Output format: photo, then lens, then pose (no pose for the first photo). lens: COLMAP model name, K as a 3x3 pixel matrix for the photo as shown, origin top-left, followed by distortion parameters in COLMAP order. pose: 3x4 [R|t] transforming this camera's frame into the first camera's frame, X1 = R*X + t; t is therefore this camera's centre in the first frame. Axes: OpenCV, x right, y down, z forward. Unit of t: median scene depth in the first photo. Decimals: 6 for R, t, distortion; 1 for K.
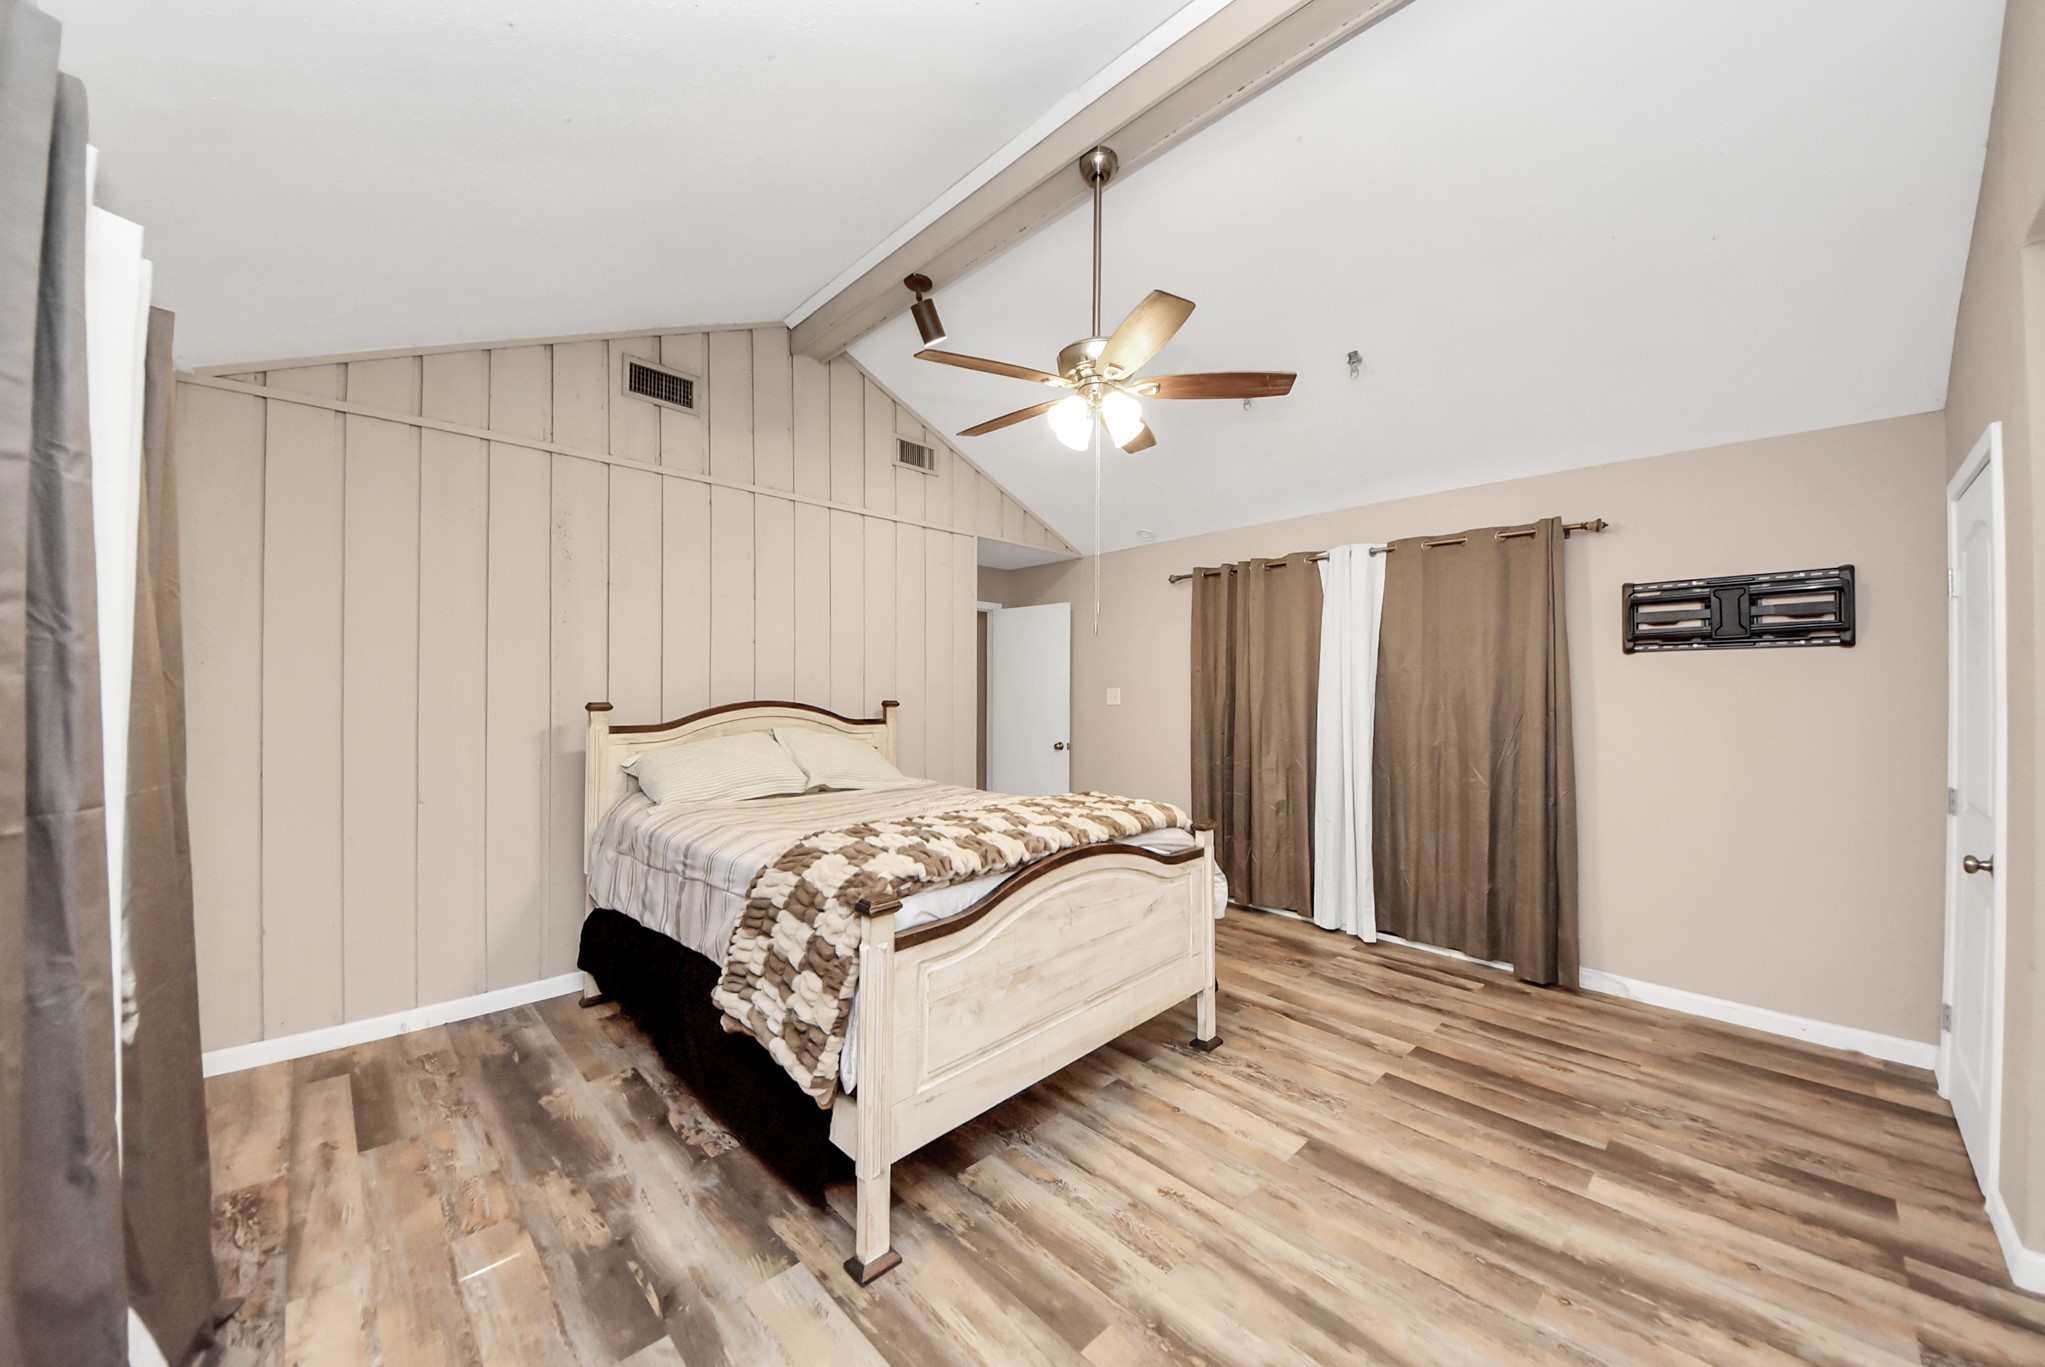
lens RADIAL K [[729.3, 0, 1074.6], [0, 729.3, 684.2], [0, 0, 1]] dist [0.031616, -0.024068]
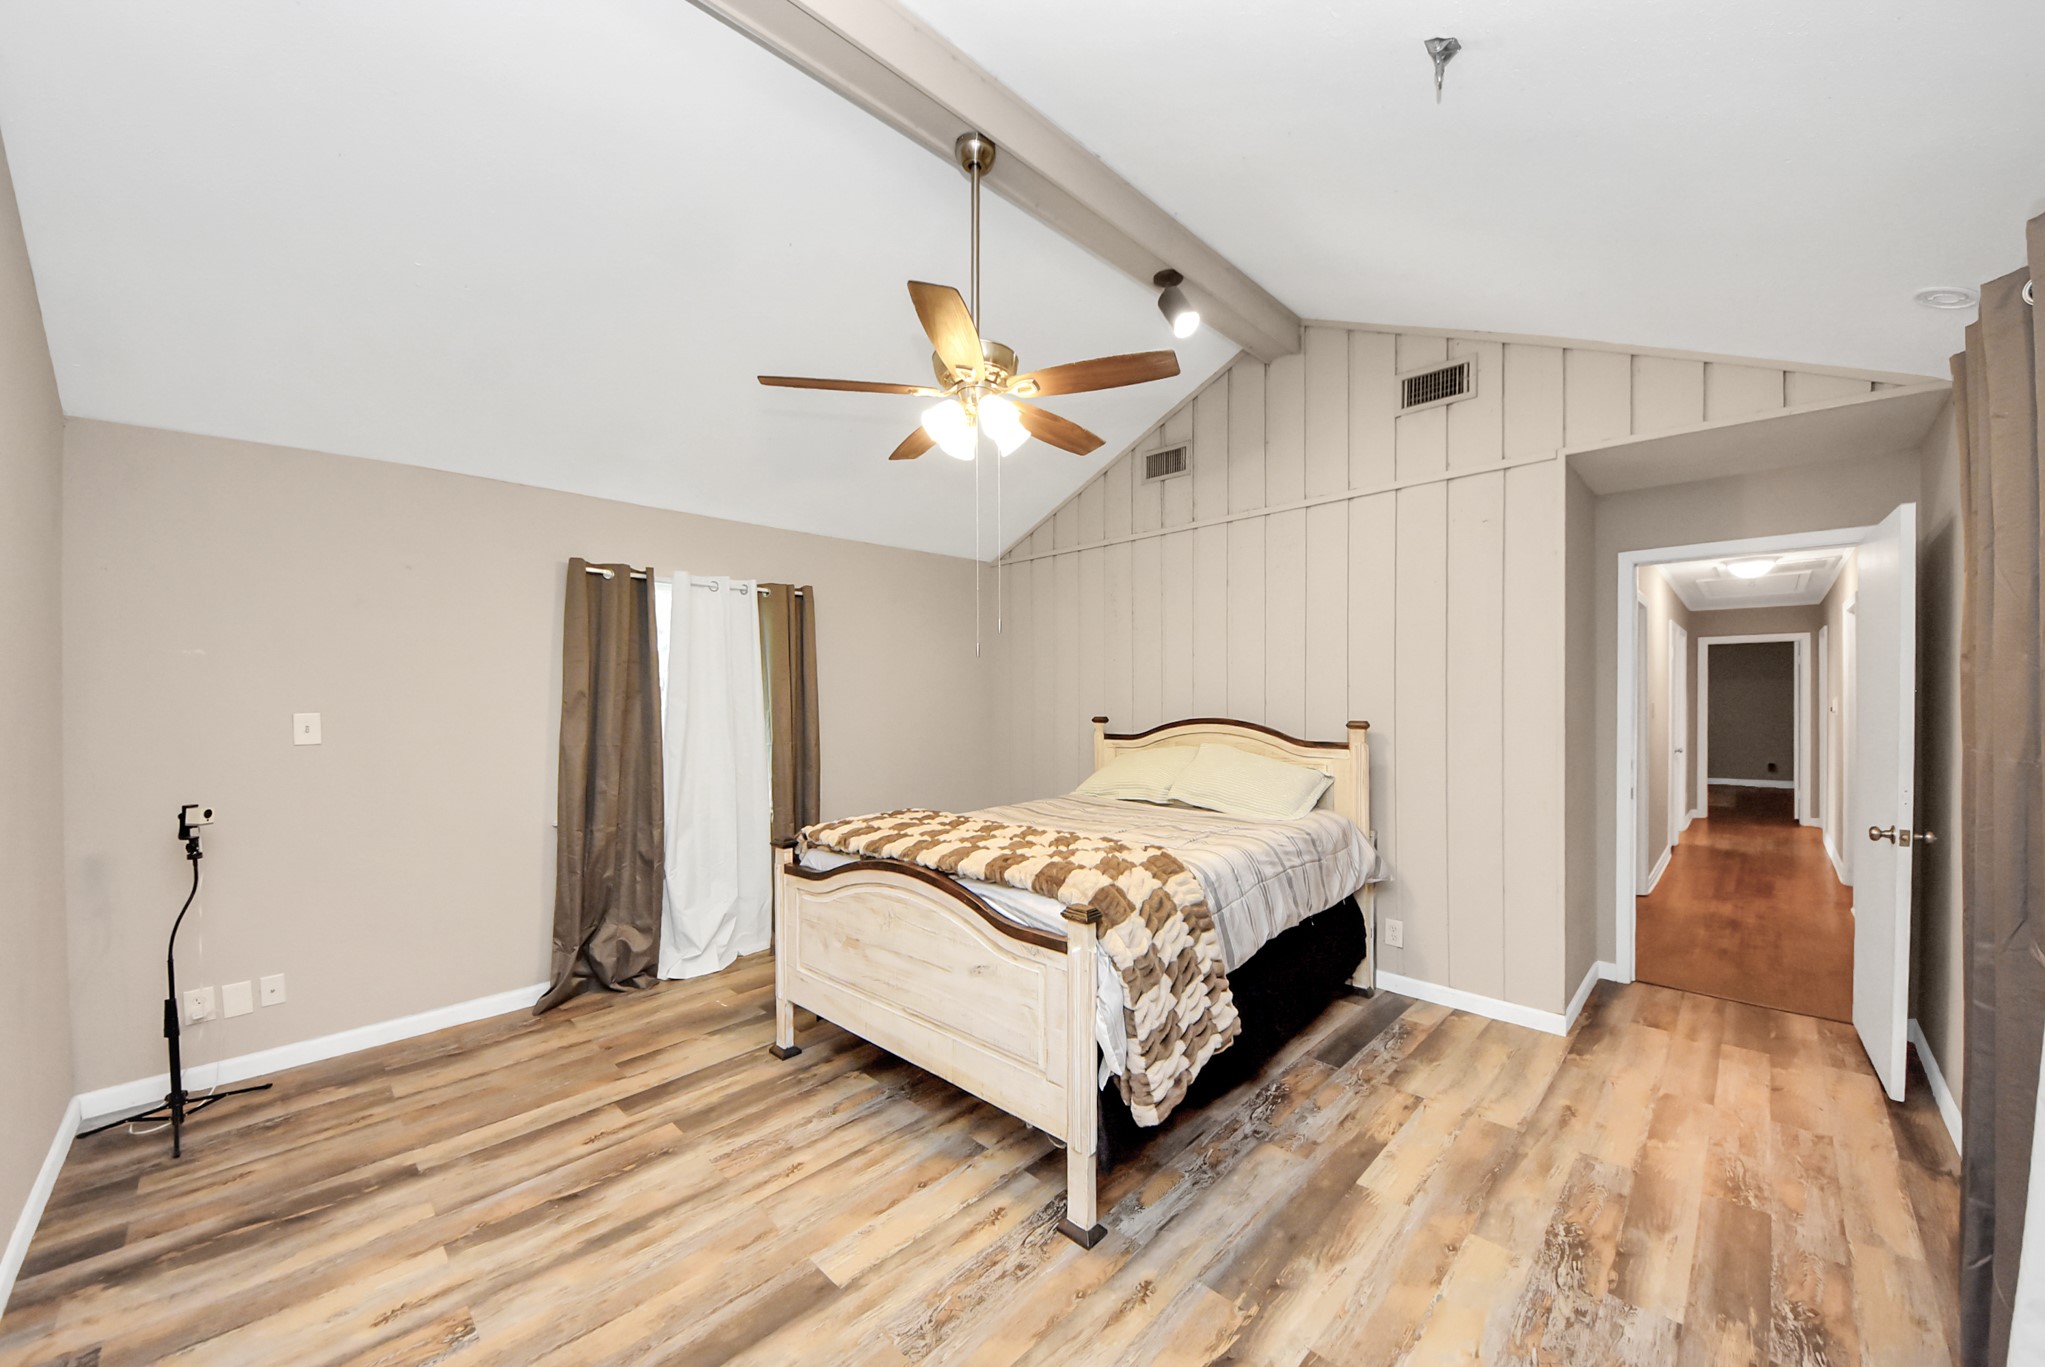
lens RADIAL K [[758.3, 0, 1010.7], [0, 758.3, 694.3], [0, 0, 1]] dist [0.032284, -0.021419]
pose [[-0.018976, -0.007860, -0.999789, 1.082434], [0.016711, 0.999827, -0.008177, -0.011181], [0.999680, -0.016863, -0.018841, 1.142552]]
